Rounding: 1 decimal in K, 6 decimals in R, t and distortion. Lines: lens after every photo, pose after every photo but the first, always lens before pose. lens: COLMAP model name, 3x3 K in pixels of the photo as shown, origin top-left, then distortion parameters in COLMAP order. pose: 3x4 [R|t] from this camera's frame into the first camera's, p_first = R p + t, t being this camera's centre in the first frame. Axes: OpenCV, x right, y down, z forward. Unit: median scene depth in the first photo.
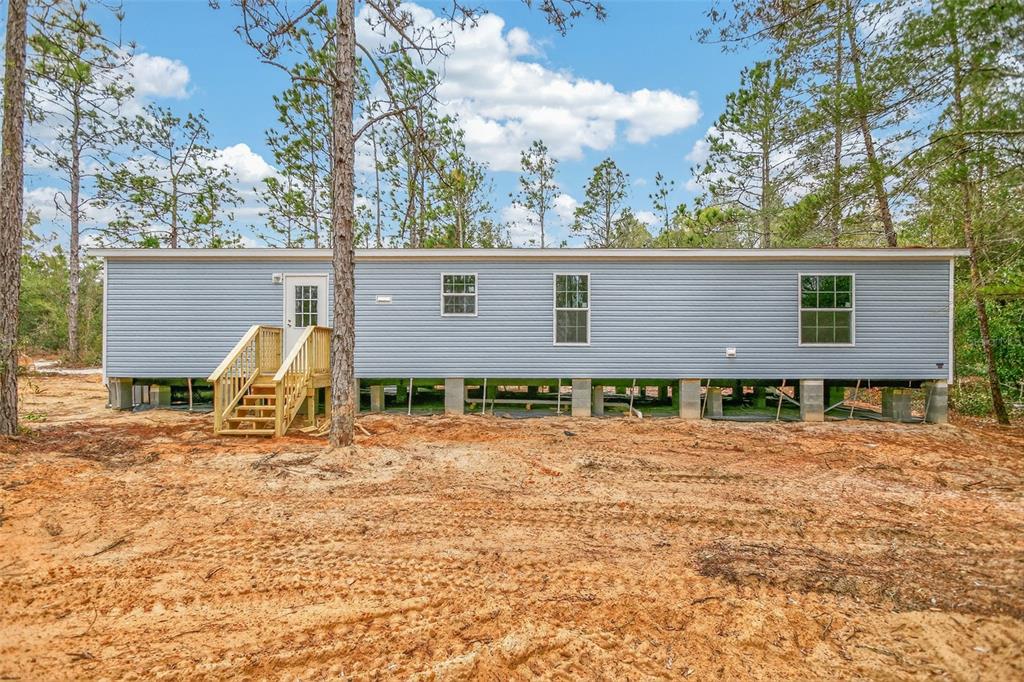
lens RADIAL K [[466.5, 0, 509.2], [0, 466.5, 345.0], [0, 0, 1]] dist [0.000327, -0.000107]
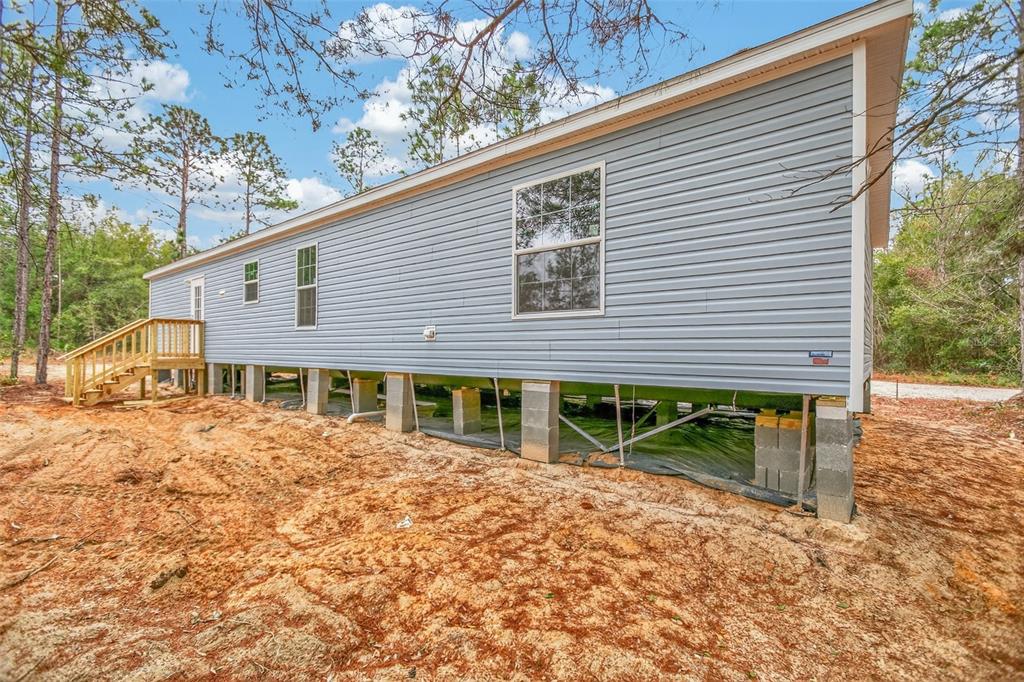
lens RADIAL K [[466.5, 0, 509.2], [0, 466.5, 345.0], [0, 0, 1]] dist [0.000327, -0.000107]
pose [[0.769614, -0.007302, -0.638468, 0.966724], [-0.001887, 0.999904, -0.013710, 0.040283], [0.638507, 0.011756, 0.769526, 0.572444]]
